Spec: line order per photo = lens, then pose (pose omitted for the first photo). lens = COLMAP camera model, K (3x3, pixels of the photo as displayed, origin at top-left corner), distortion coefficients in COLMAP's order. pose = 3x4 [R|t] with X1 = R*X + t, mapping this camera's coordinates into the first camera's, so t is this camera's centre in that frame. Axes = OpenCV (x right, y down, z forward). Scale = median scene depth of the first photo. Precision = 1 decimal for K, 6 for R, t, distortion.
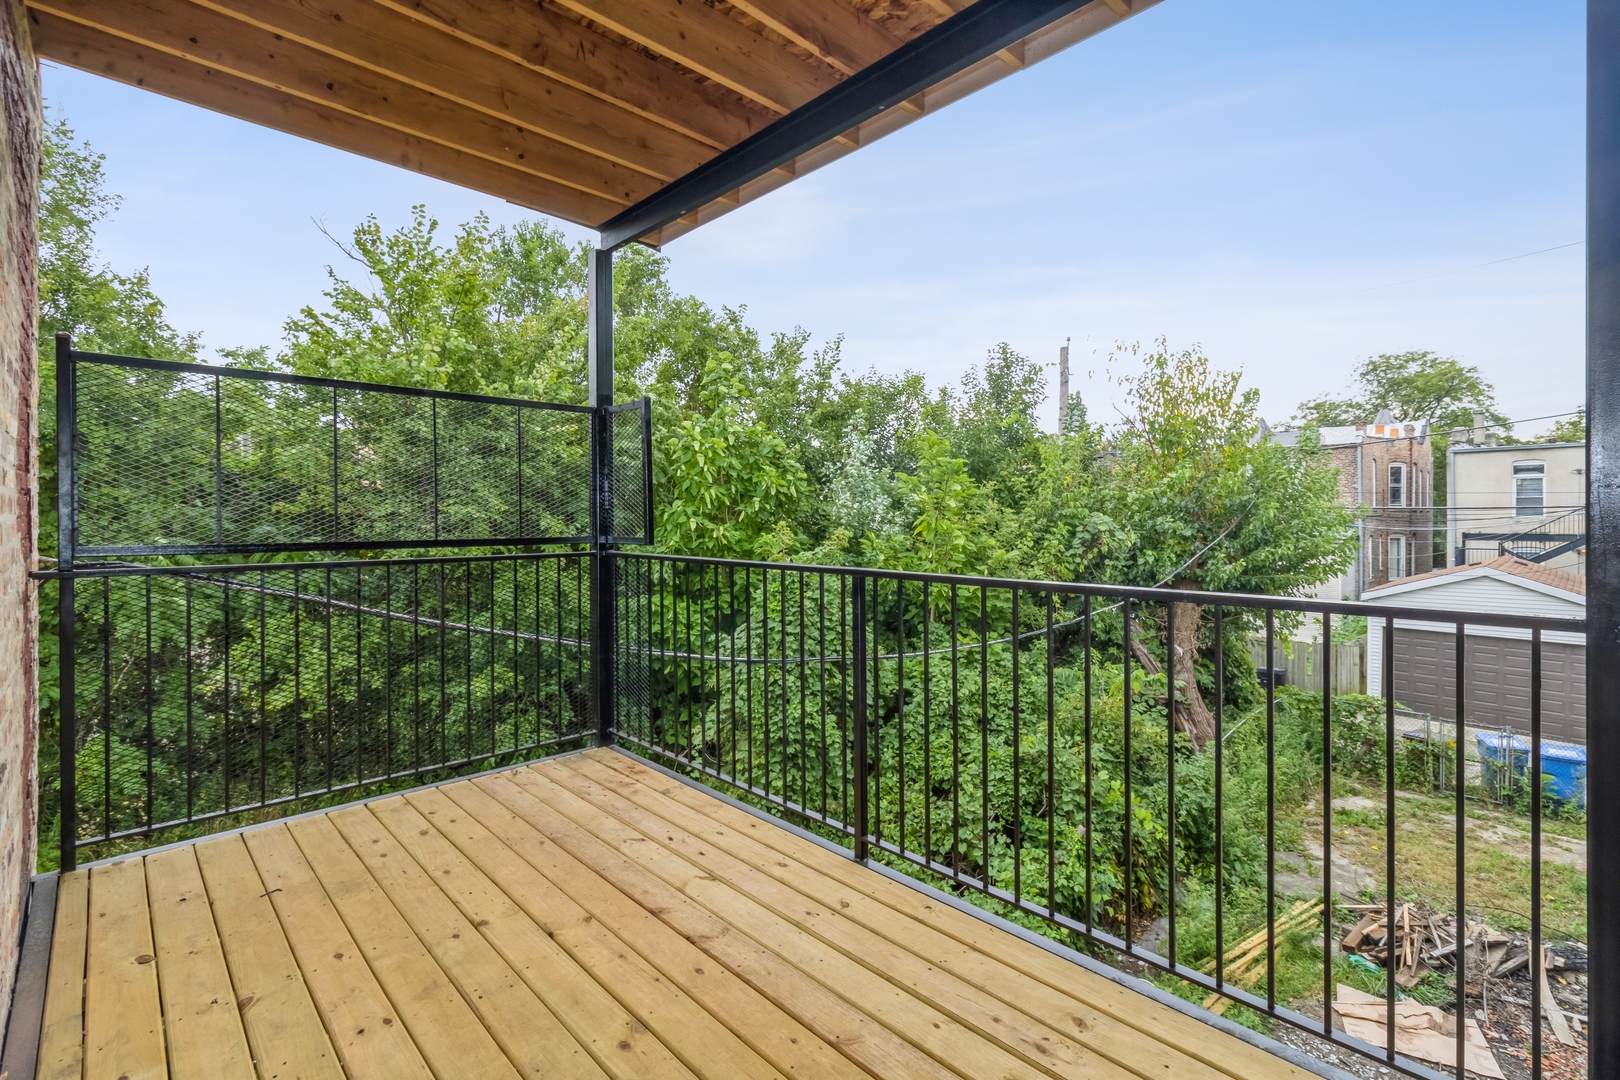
lens RADIAL K [[746.2, 0, 827.0], [0, 746.2, 521.6], [0, 0, 1]] dist [0.001190, 0.001080]
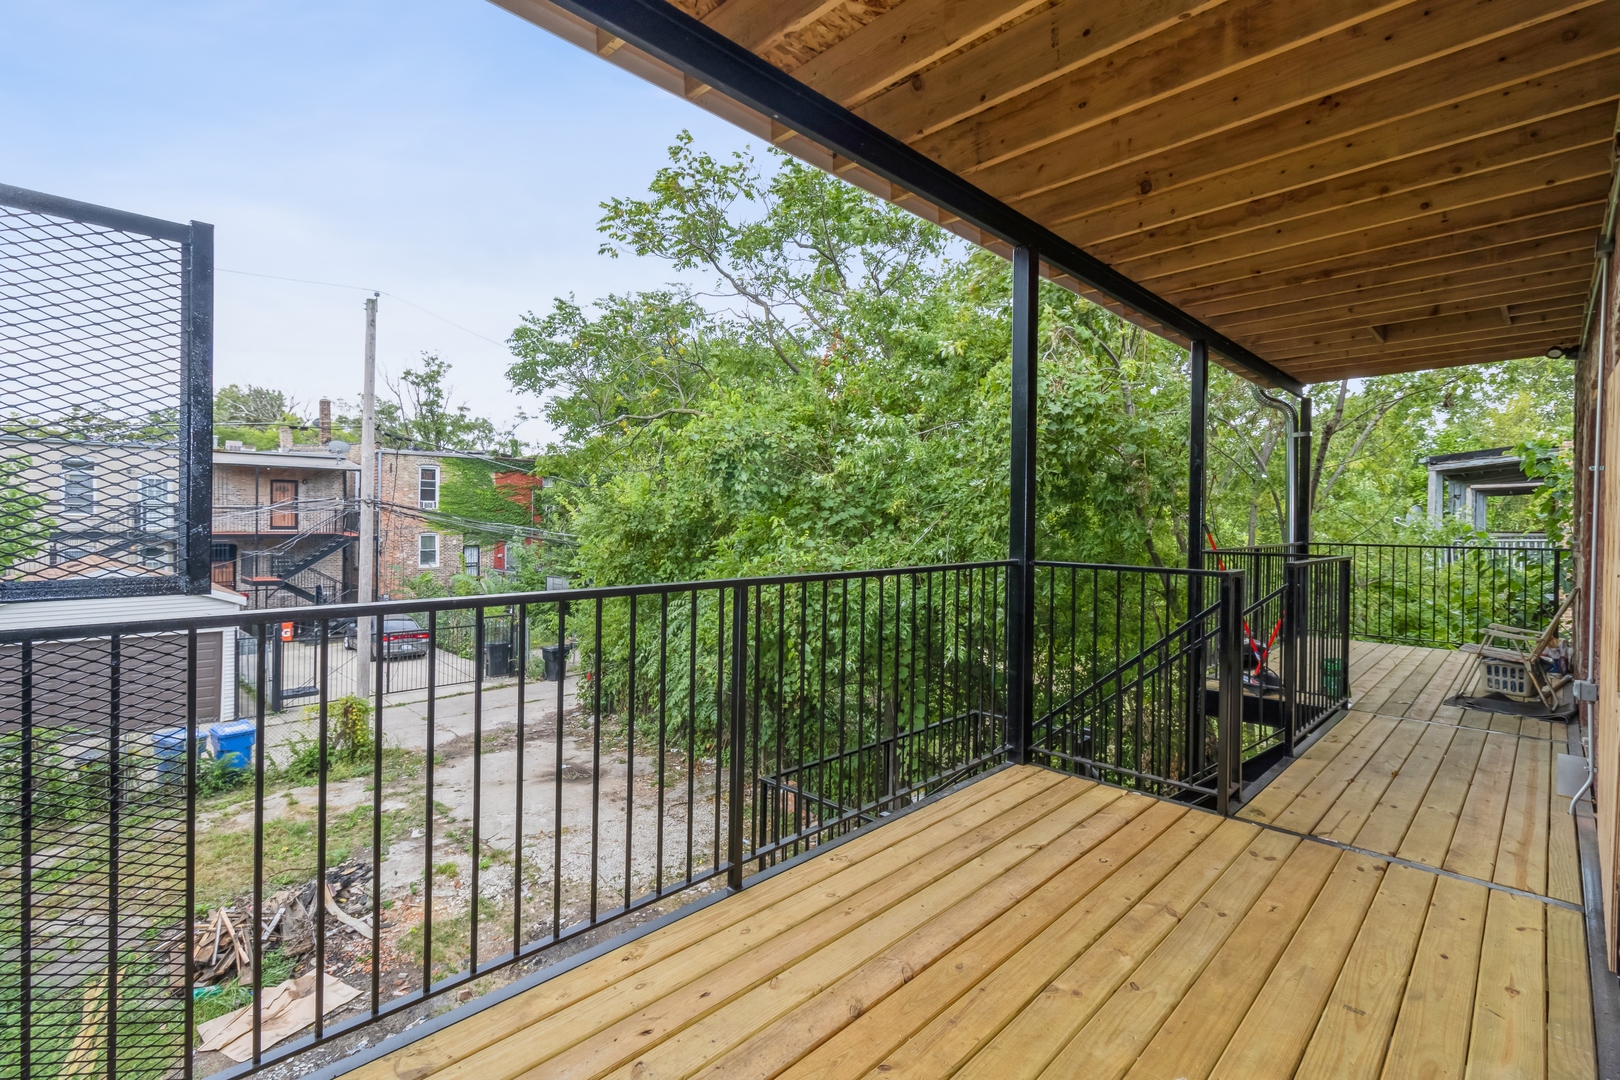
lens RADIAL K [[746.2, 0, 827.0], [0, 746.2, 521.6], [0, 0, 1]] dist [0.001190, 0.001080]
pose [[-0.037088, -0.001798, 0.999310, -0.281151], [-0.001951, 0.999997, 0.001727, -0.002840], [-0.999310, -0.001886, -0.037091, 0.288459]]
